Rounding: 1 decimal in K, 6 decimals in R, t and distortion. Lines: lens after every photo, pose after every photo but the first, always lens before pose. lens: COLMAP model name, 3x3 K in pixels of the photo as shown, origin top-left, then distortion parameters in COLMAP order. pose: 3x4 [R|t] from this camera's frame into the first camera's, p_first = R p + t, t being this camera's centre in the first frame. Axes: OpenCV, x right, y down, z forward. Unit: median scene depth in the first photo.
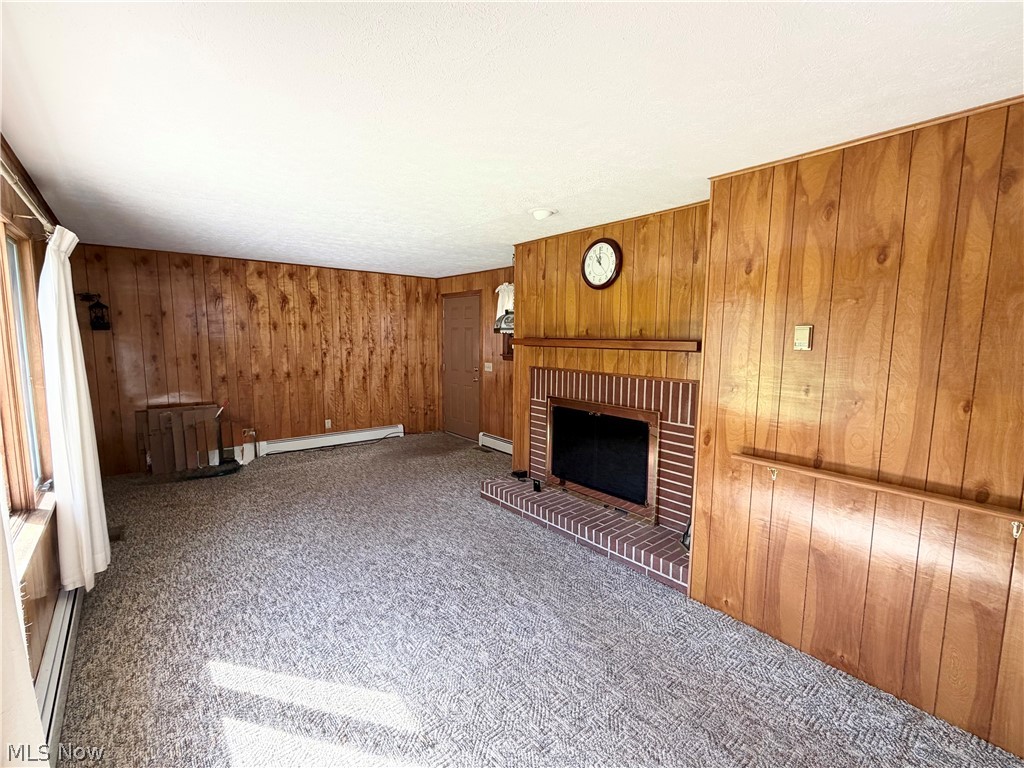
lens RADIAL K [[464.3, 0, 514.0], [0, 464.3, 385.2], [0, 0, 1]] dist [-0.013193, -0.001484]
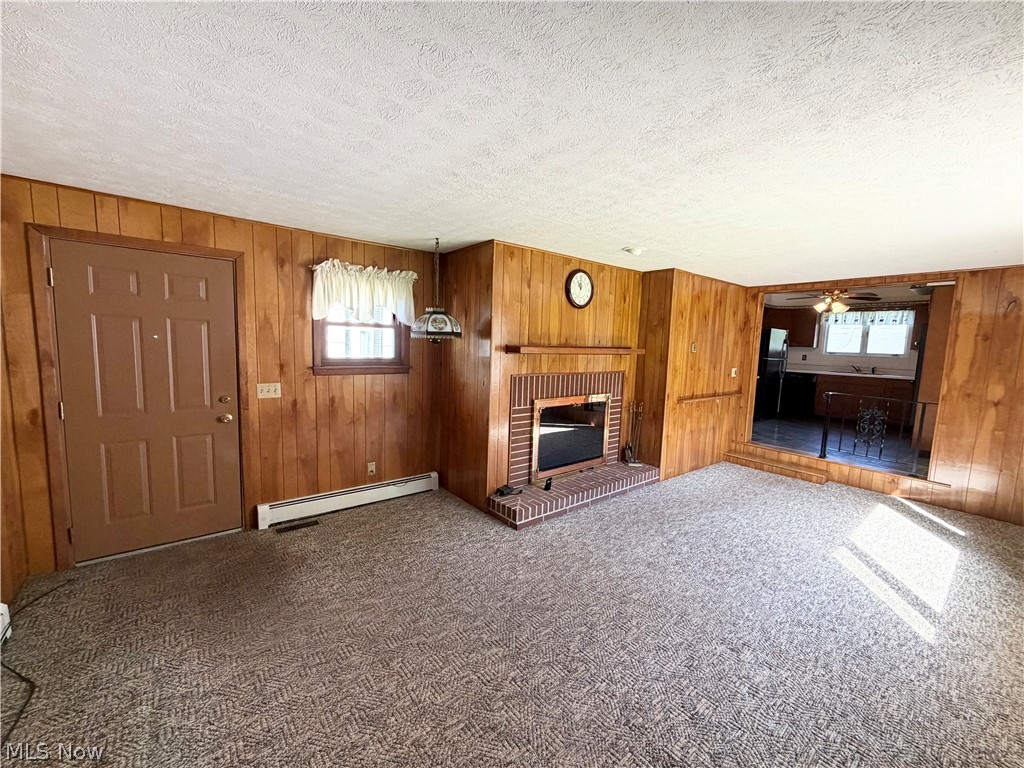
lens RADIAL K [[412.1, 0, 506.8], [0, 412.1, 380.5], [0, 0, 1]] dist [-0.002335, 0.000319]
pose [[0.012615, -0.104113, 0.994485, -0.903690], [0.078289, 0.991614, 0.102820, -0.130406], [-0.996851, 0.076560, 0.020661, 1.099686]]
